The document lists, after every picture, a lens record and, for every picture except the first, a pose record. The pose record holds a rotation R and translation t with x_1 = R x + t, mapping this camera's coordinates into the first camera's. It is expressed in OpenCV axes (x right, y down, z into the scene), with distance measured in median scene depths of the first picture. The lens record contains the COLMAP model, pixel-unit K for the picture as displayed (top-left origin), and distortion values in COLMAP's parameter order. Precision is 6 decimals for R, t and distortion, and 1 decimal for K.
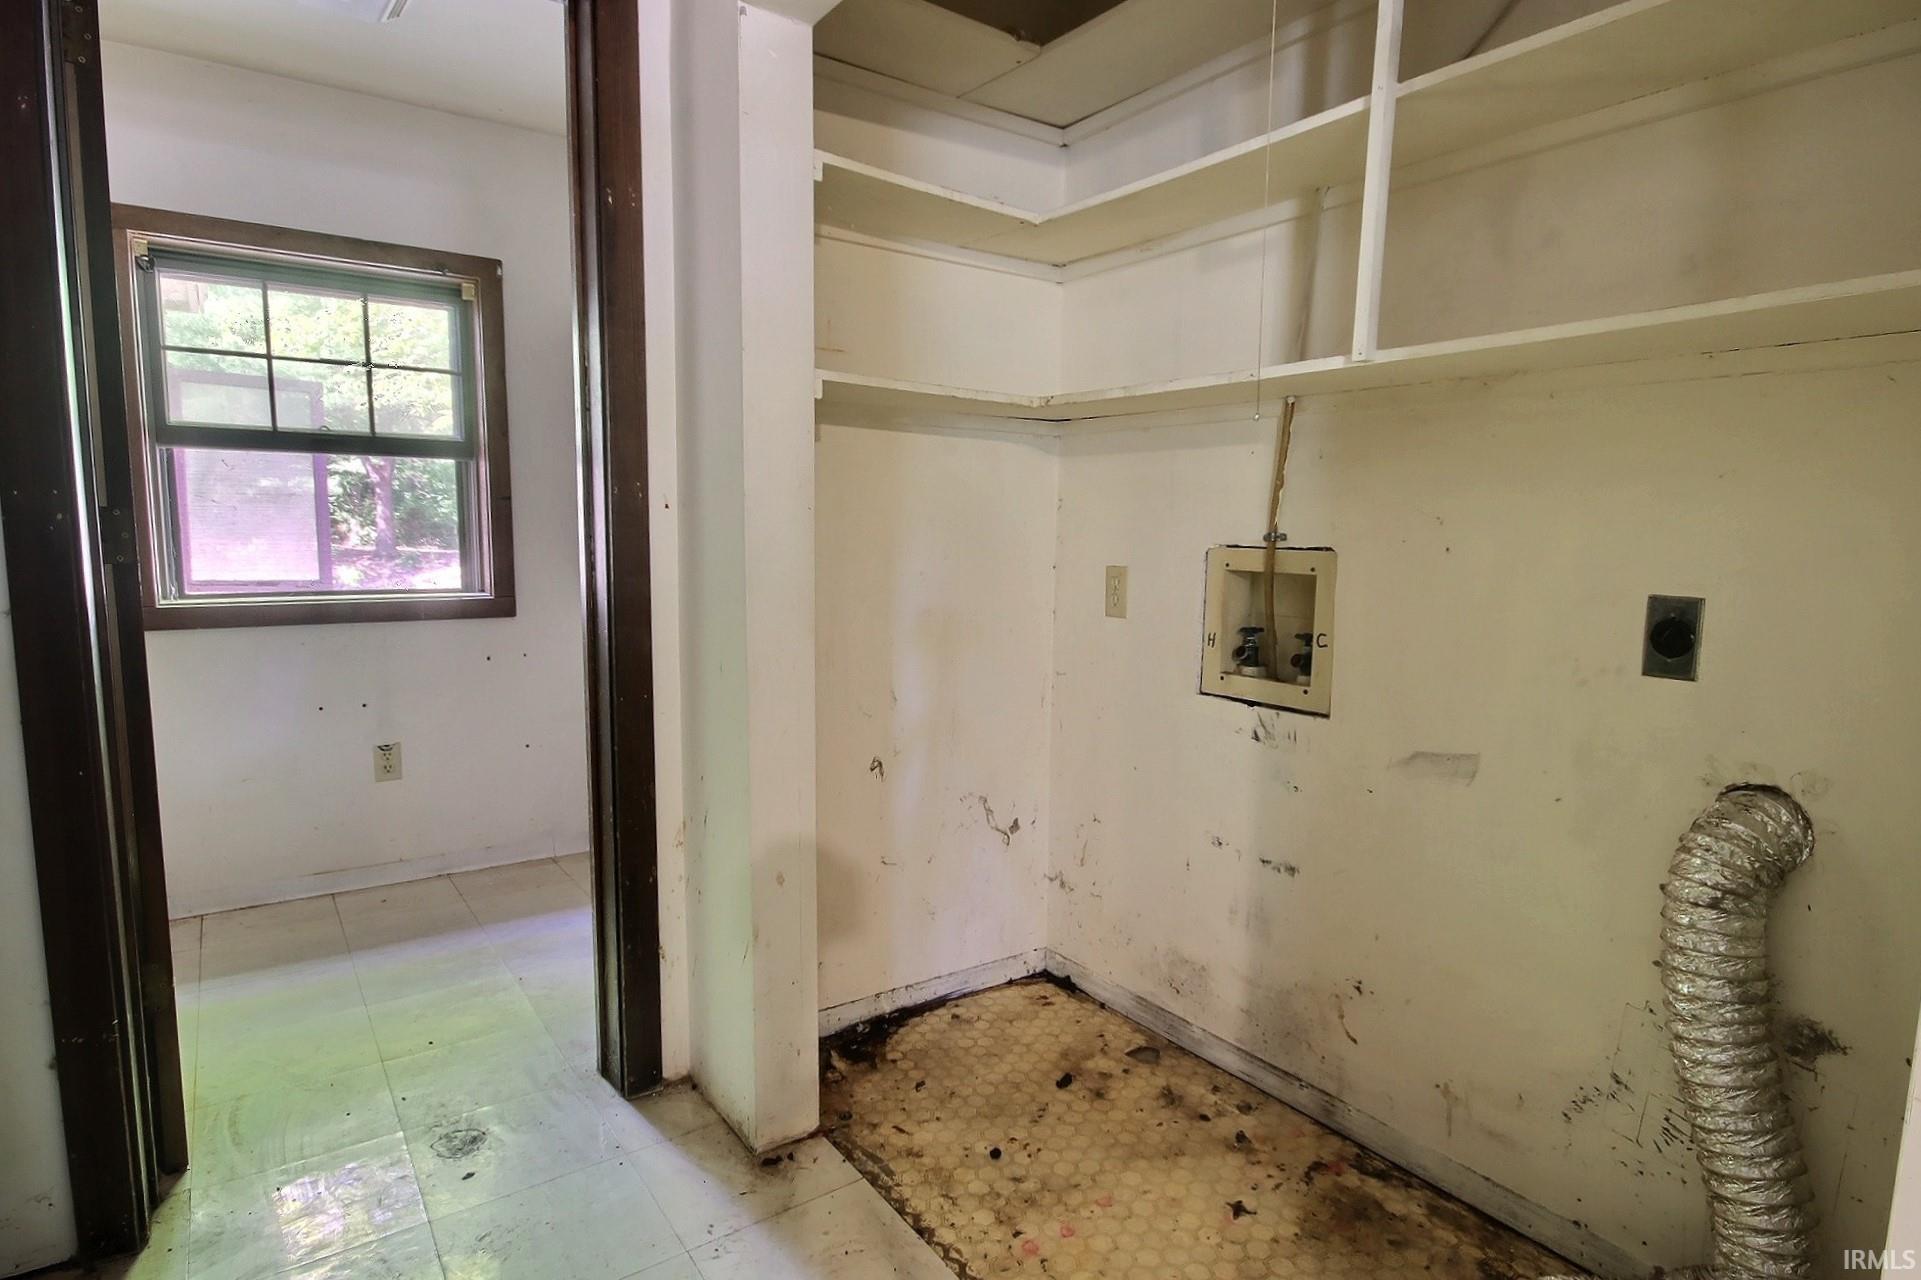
lens RADIAL K [[1008.7, 0, 973.4], [0, 1008.7, 636.7], [0, 0, 1]] dist [0.007290, -0.000876]
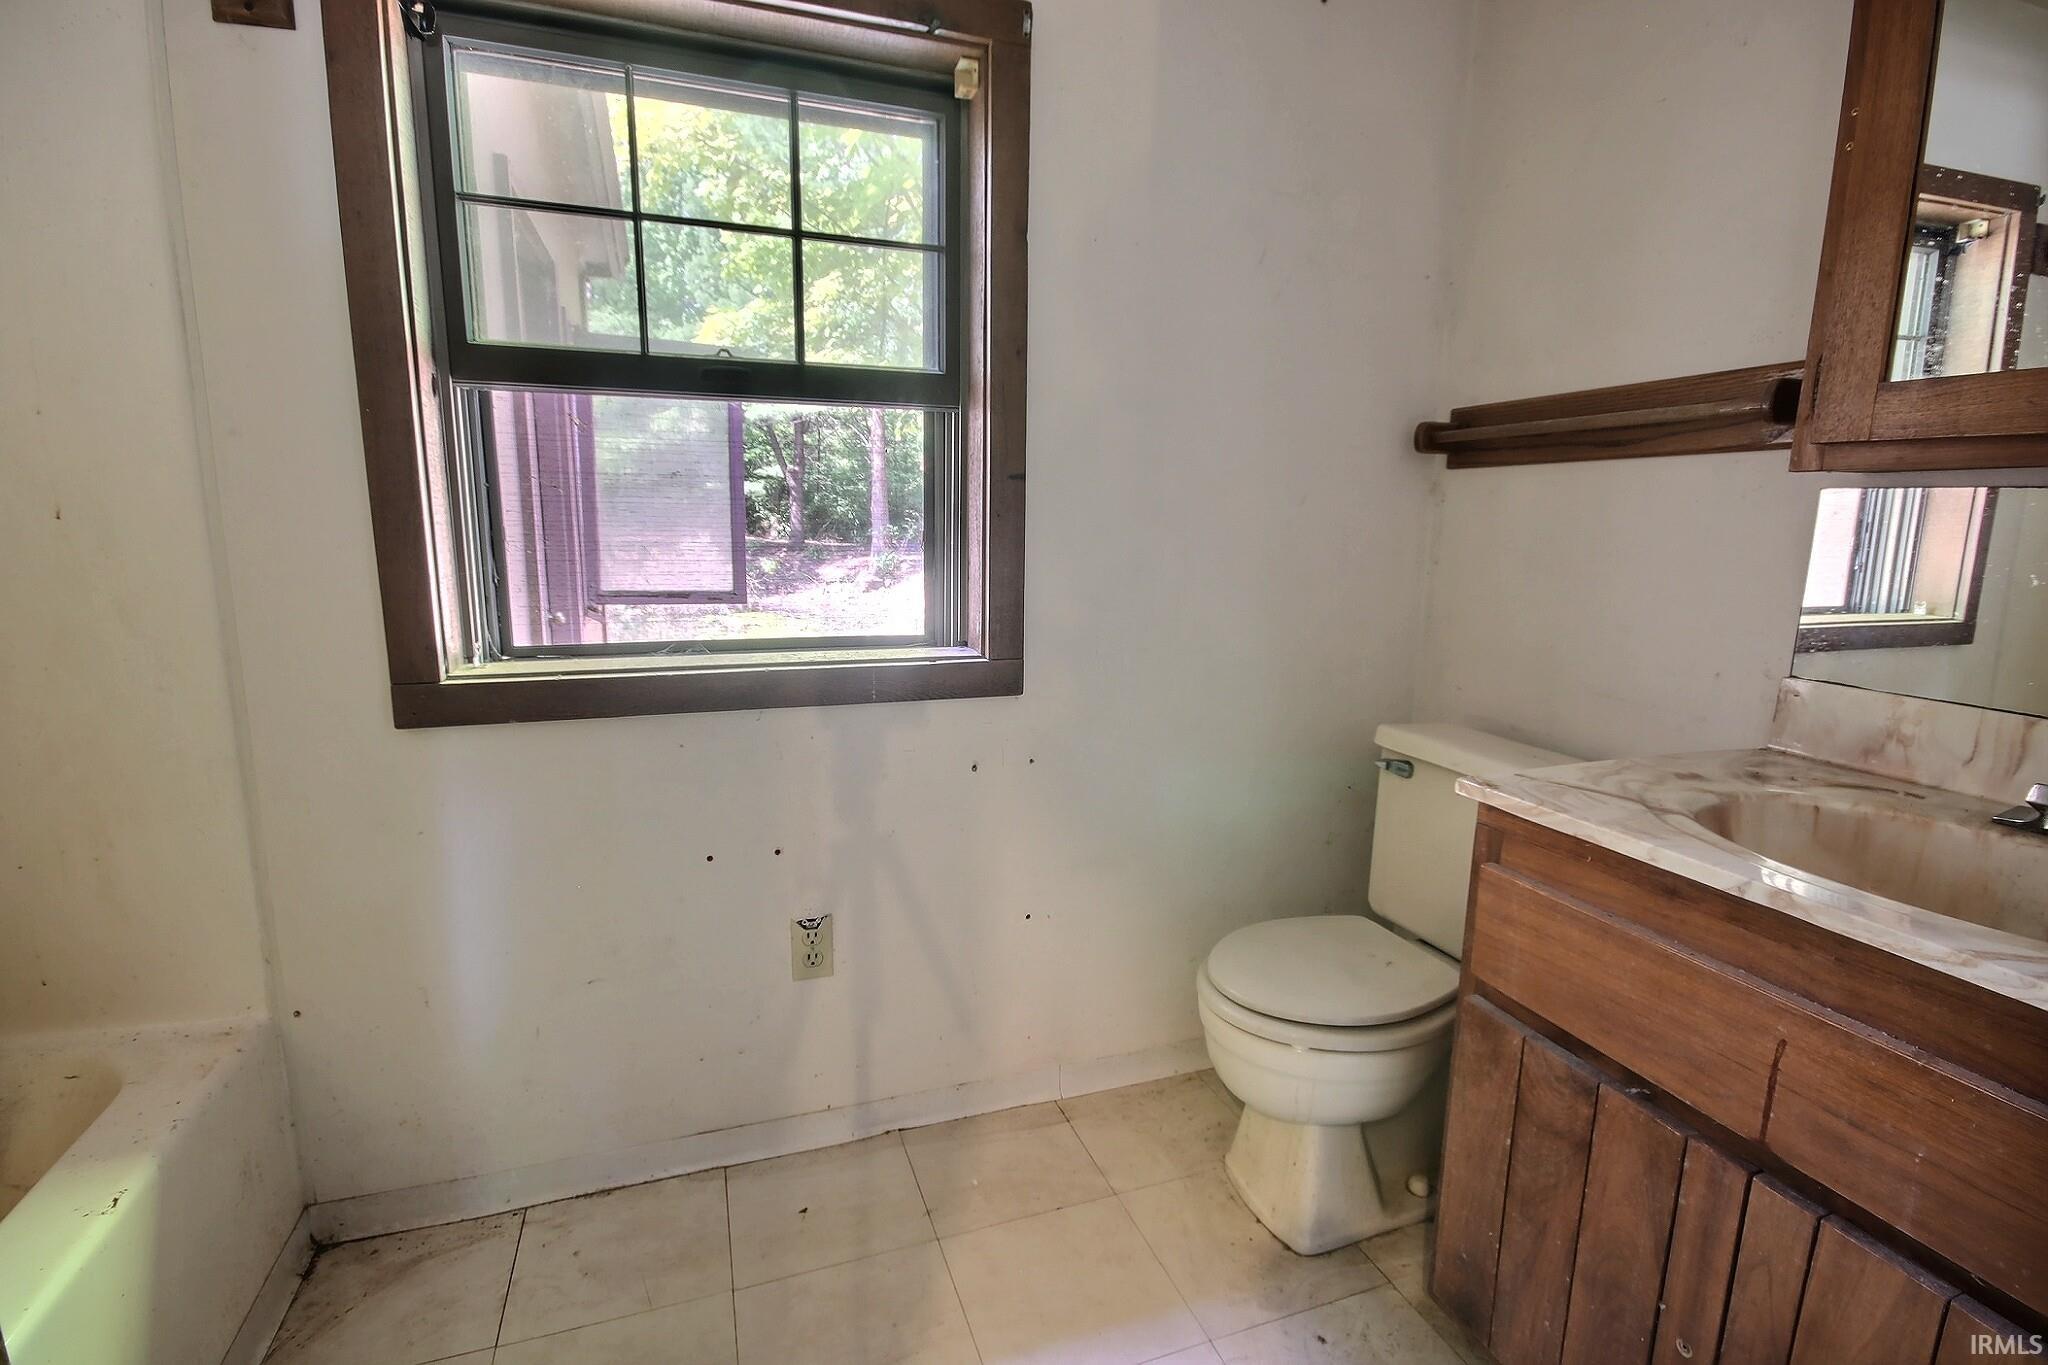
lens RADIAL K [[935.2, 0, 1015.2], [0, 935.2, 680.3], [0, 0, 1]] dist [-0.001331, 0.000048]
pose [[0.955941, 0.049851, -0.289296, -0.299361], [-0.032979, 0.997474, 0.062908, -0.057872], [0.291702, -0.050596, 0.955170, 0.495248]]
